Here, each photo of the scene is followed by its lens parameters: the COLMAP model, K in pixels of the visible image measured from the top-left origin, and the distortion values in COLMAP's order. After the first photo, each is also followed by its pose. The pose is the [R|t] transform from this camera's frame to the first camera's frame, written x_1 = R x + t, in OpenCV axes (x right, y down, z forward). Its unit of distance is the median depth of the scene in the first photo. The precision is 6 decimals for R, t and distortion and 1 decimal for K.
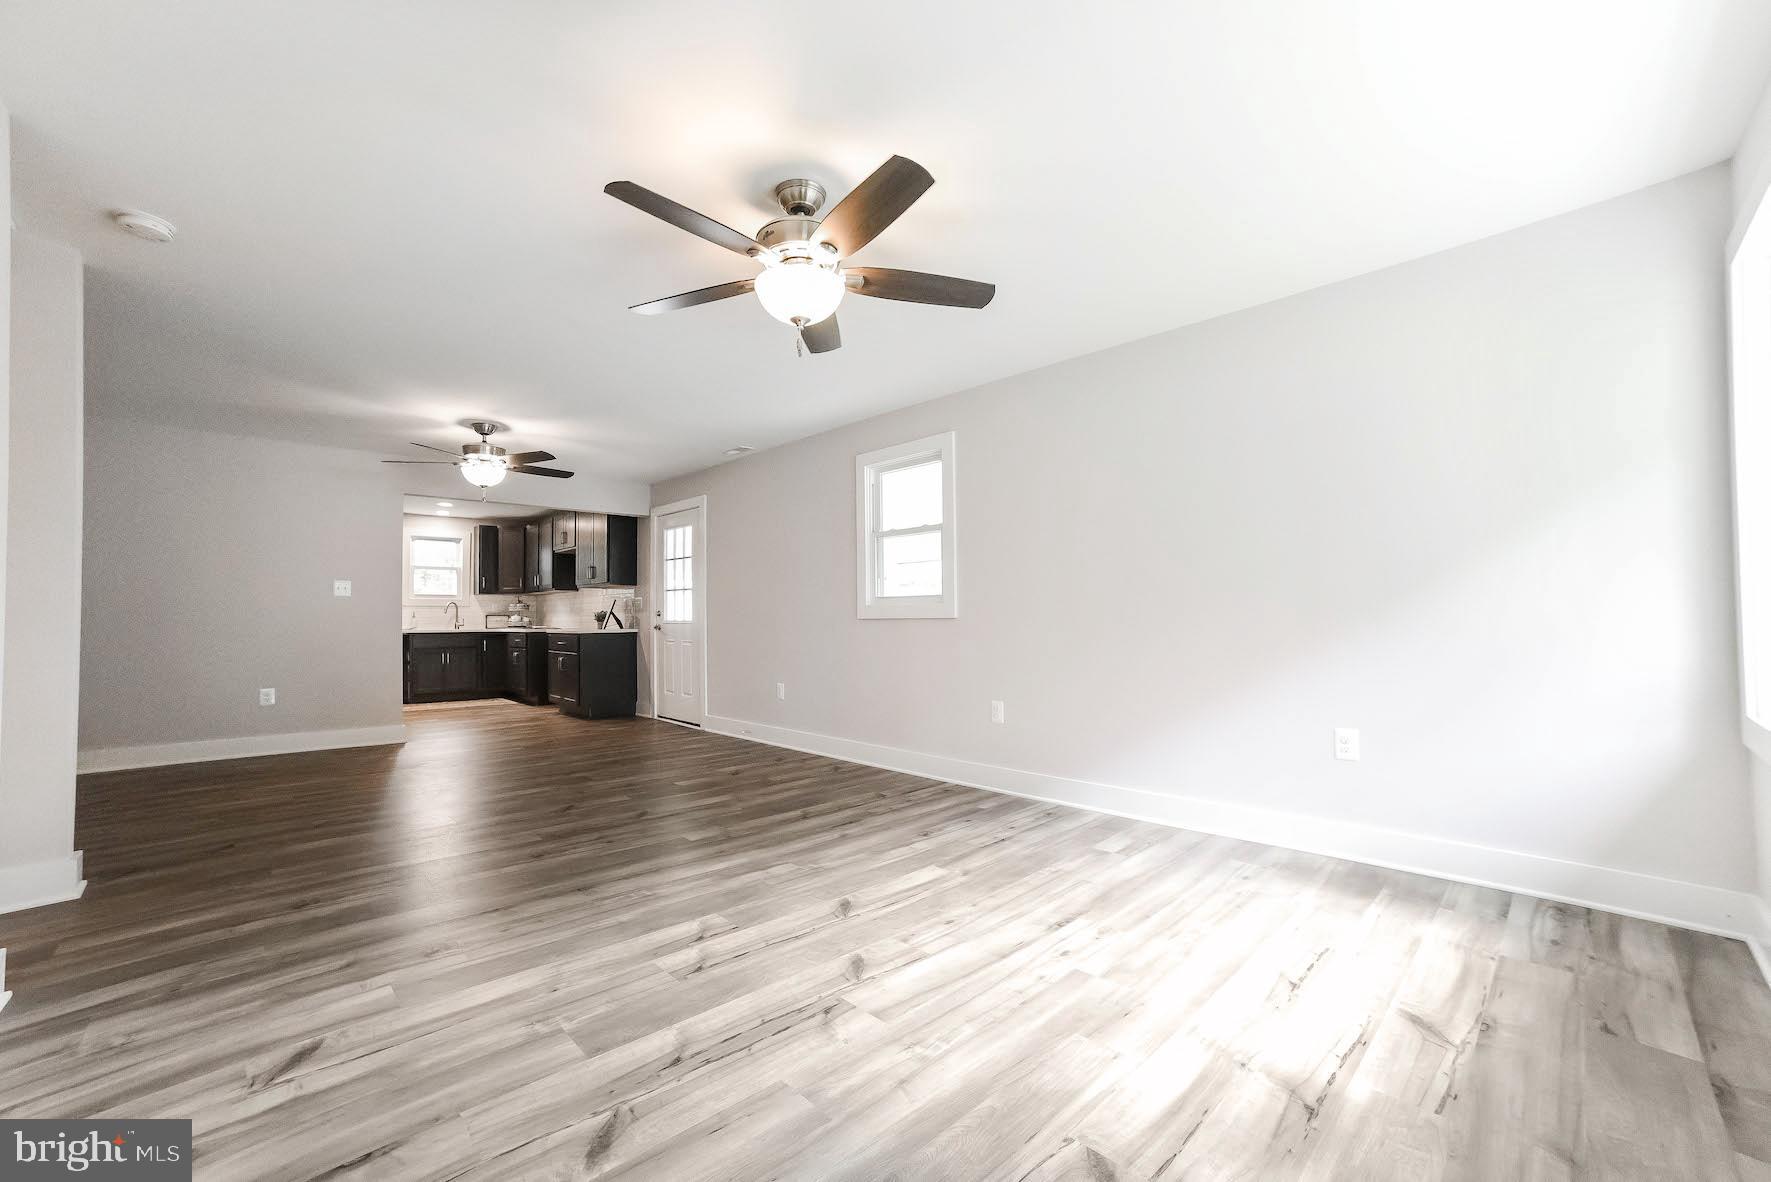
lens RADIAL K [[714.6, 0, 891.3], [0, 714.6, 609.9], [0, 0, 1]] dist [-0.095941, 0.039095]
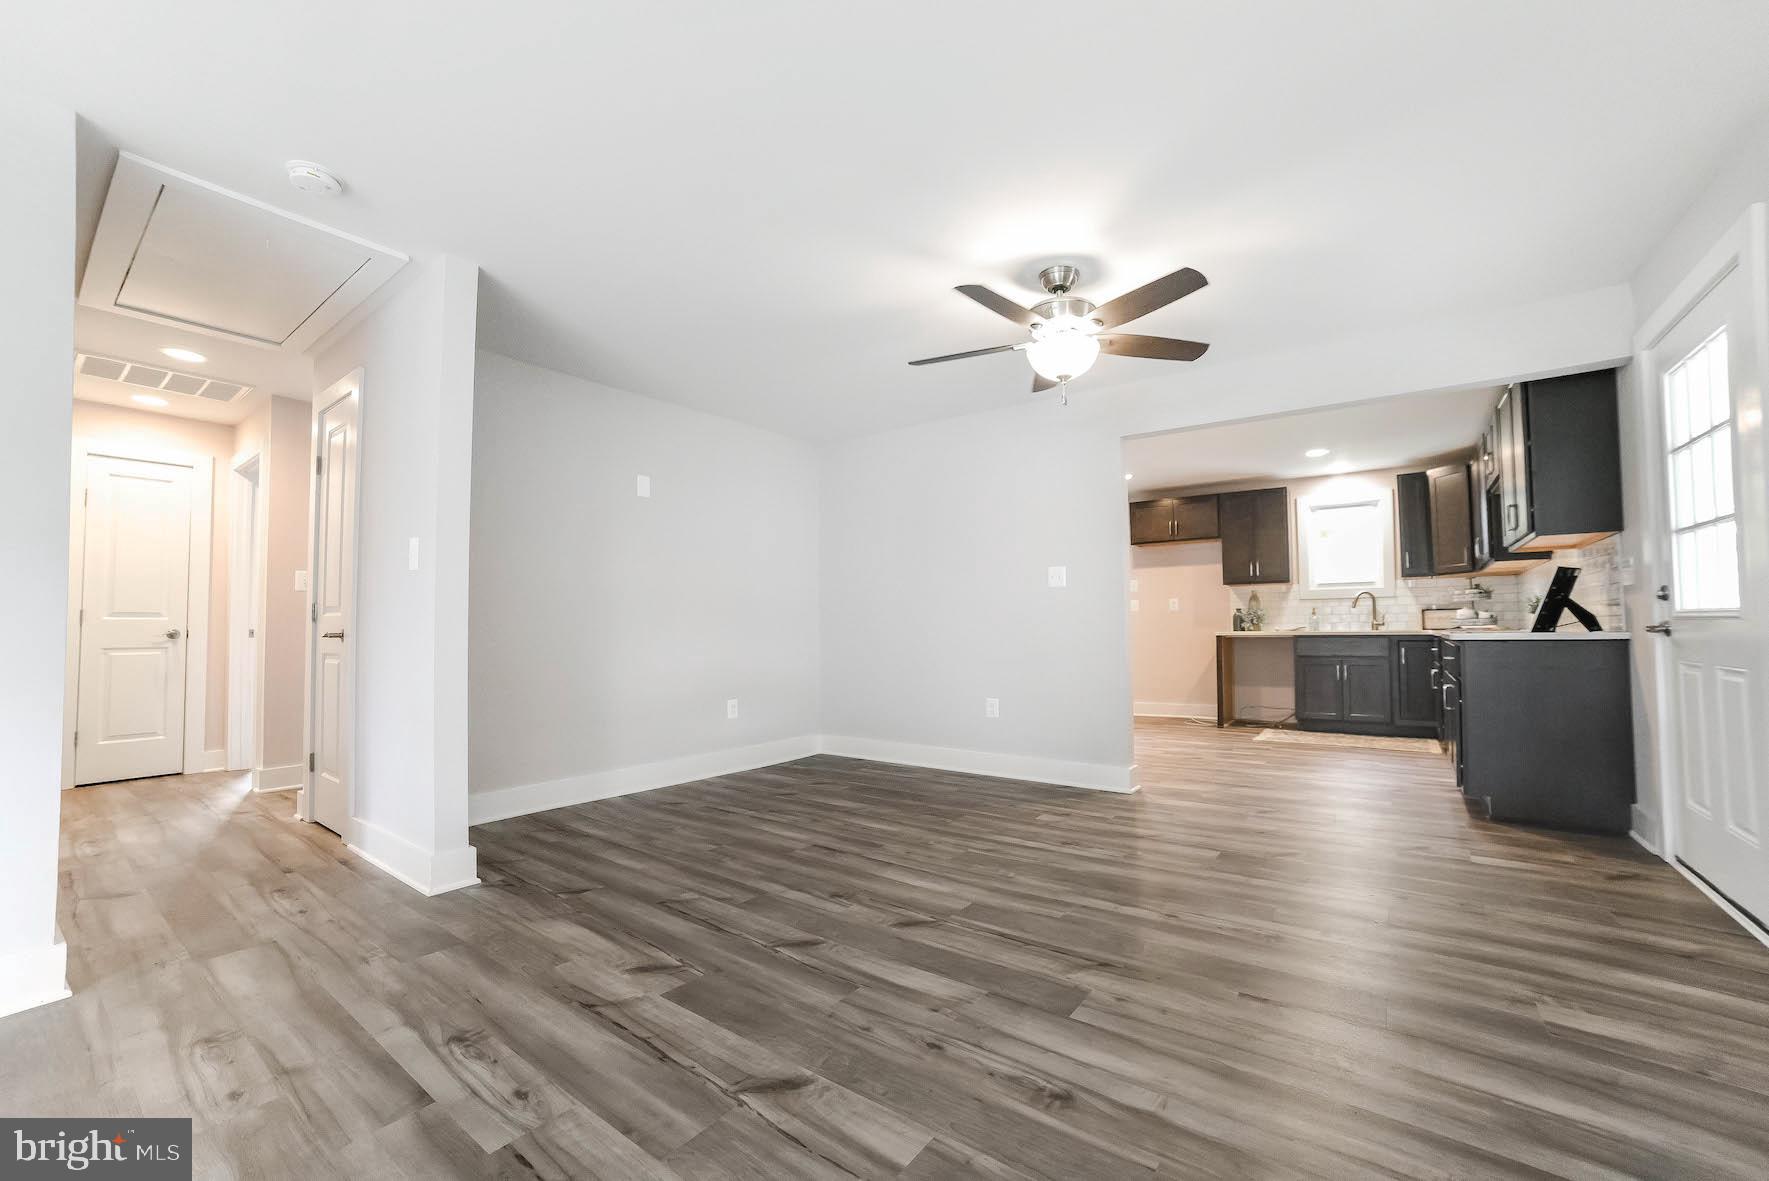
lens RADIAL K [[713.8, 0, 890.3], [0, 713.8, 609.4], [0, 0, 1]] dist [-0.095941, 0.039095]
pose [[0.171387, -0.019506, -0.985011, -0.026107], [0.018899, 0.999685, -0.016508, 0.009662], [0.985022, -0.015786, 0.171702, 0.406876]]
